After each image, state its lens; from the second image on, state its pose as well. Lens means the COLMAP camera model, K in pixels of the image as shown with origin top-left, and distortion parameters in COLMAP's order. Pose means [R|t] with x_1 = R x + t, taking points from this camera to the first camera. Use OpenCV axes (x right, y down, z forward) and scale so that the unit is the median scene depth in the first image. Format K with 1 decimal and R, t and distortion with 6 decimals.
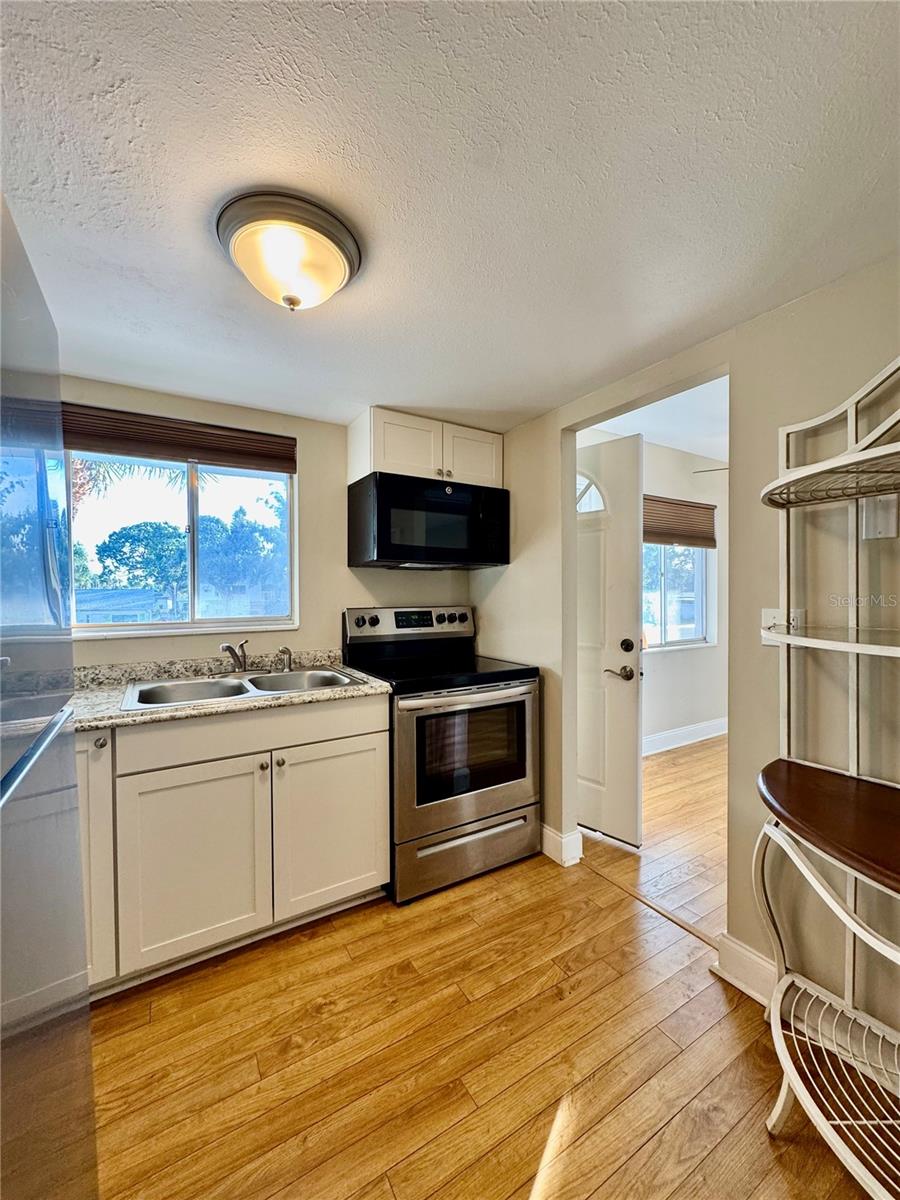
lens RADIAL K [[480.1, 0, 449.4], [0, 480.1, 598.8], [0, 0, 1]] dist [0.000674, 0.000205]
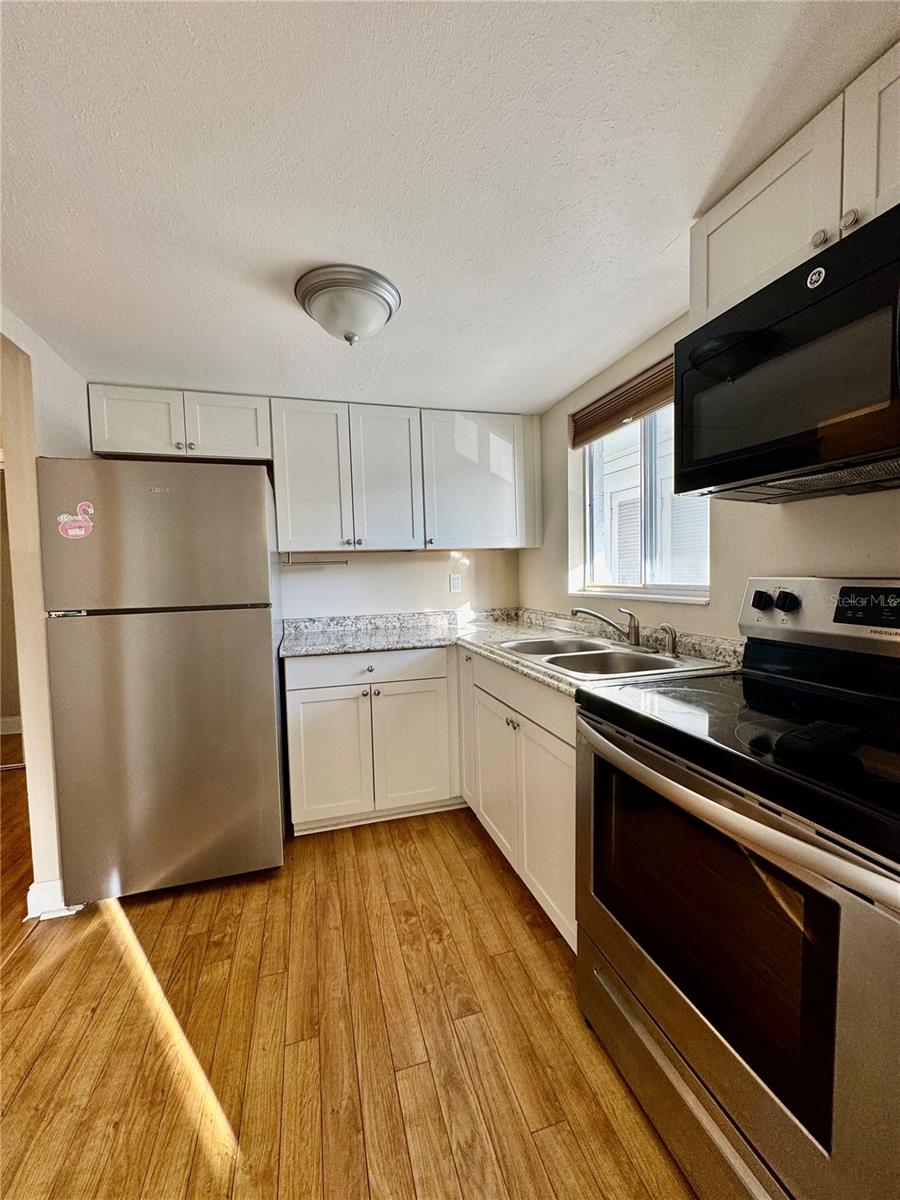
lens RADIAL K [[480.1, 0, 449.4], [0, 480.1, 598.8], [0, 0, 1]] dist [0.000674, 0.000205]
pose [[-0.253744, 0.066129, -0.965008, 0.597699], [0.009871, 0.997785, 0.065780, 0.005129], [0.967221, 0.007166, -0.253835, 1.040393]]
